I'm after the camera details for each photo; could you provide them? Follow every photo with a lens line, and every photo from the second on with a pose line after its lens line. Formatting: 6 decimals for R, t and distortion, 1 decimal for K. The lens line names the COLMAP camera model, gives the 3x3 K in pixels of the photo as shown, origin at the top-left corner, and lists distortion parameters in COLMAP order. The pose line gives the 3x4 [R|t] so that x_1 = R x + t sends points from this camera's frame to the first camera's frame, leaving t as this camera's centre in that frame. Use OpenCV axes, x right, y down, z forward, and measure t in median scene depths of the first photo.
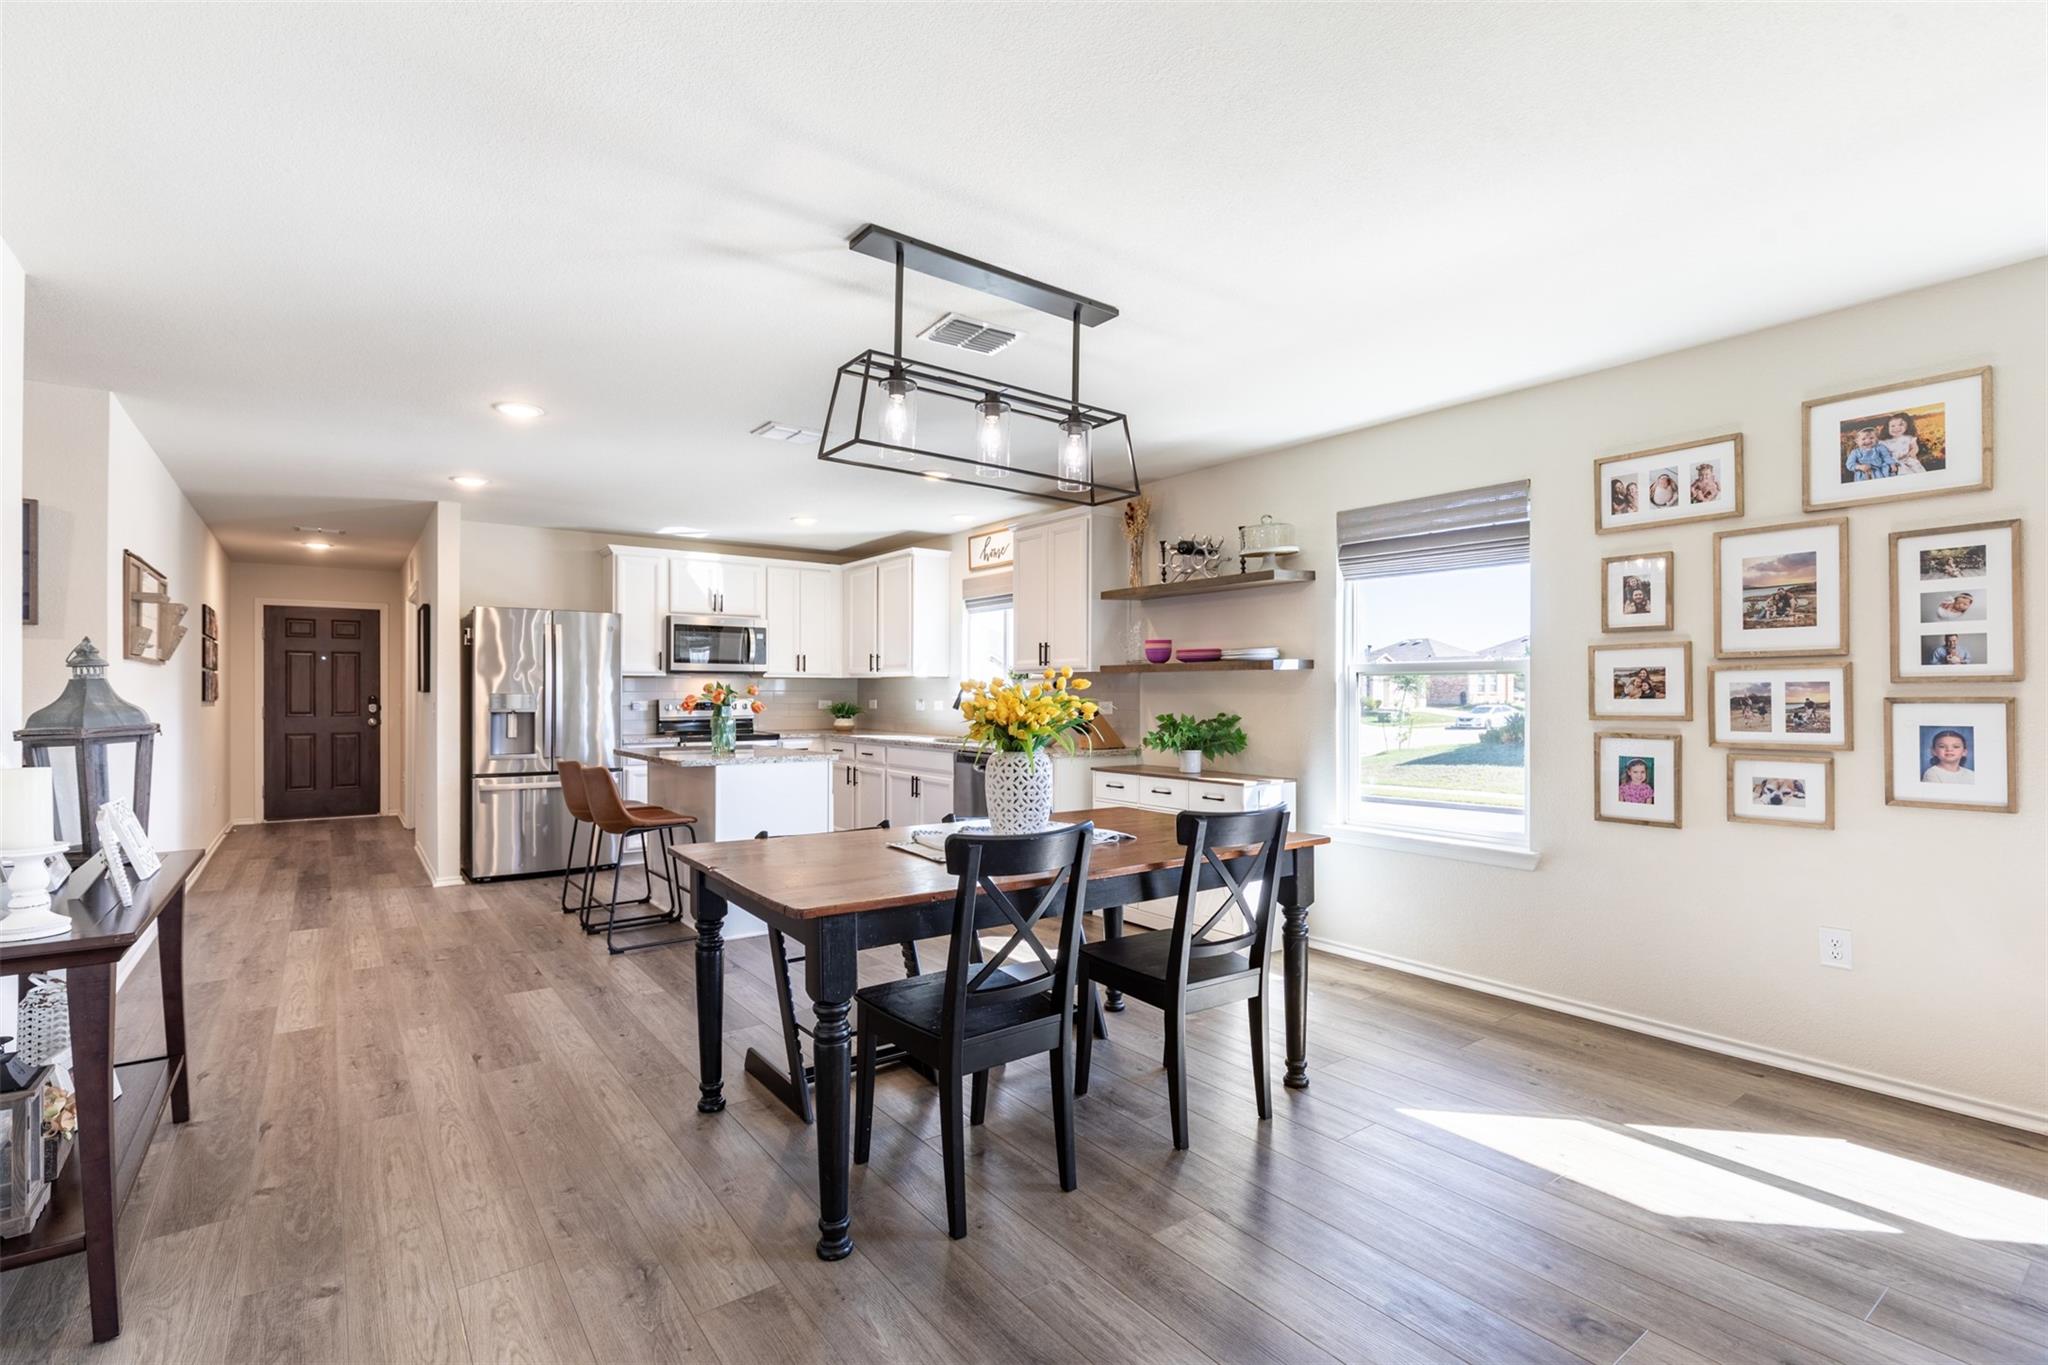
lens RADIAL K [[942.8, 0, 1018.8], [0, 942.8, 696.8], [0, 0, 1]] dist [0.002818, -0.001449]
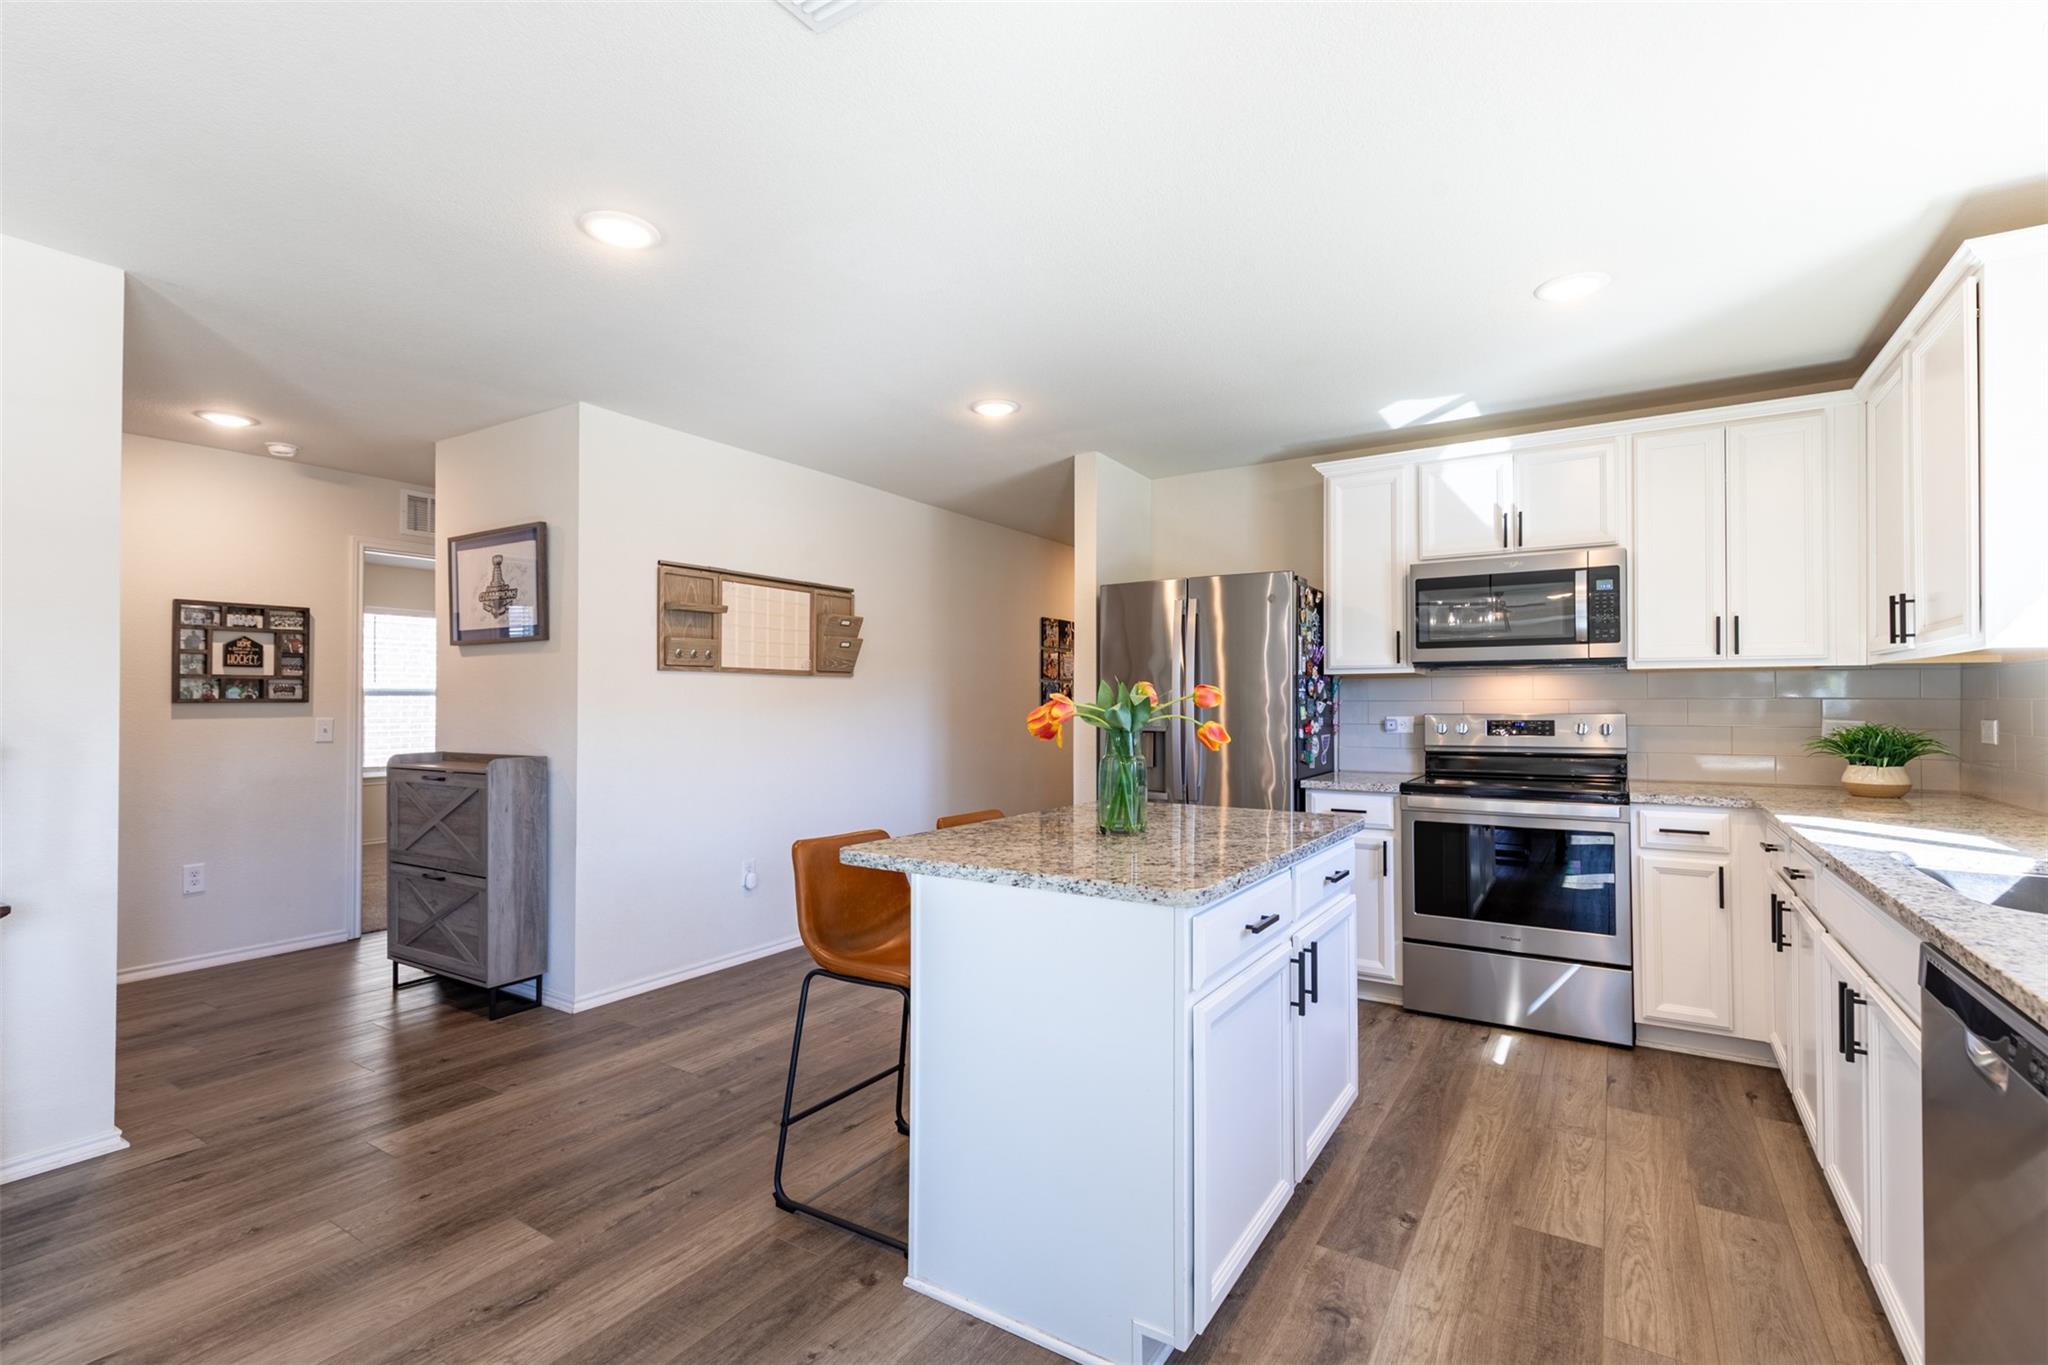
lens RADIAL K [[914.1, 0, 1023.9], [0, 914.1, 689.4], [0, 0, 1]] dist [0.007938, -0.003099]
pose [[0.356609, -0.016212, -0.934113, 0.083553], [-0.001791, 0.999836, -0.018036, -0.002997], [0.934252, 0.008104, 0.356521, 0.844241]]
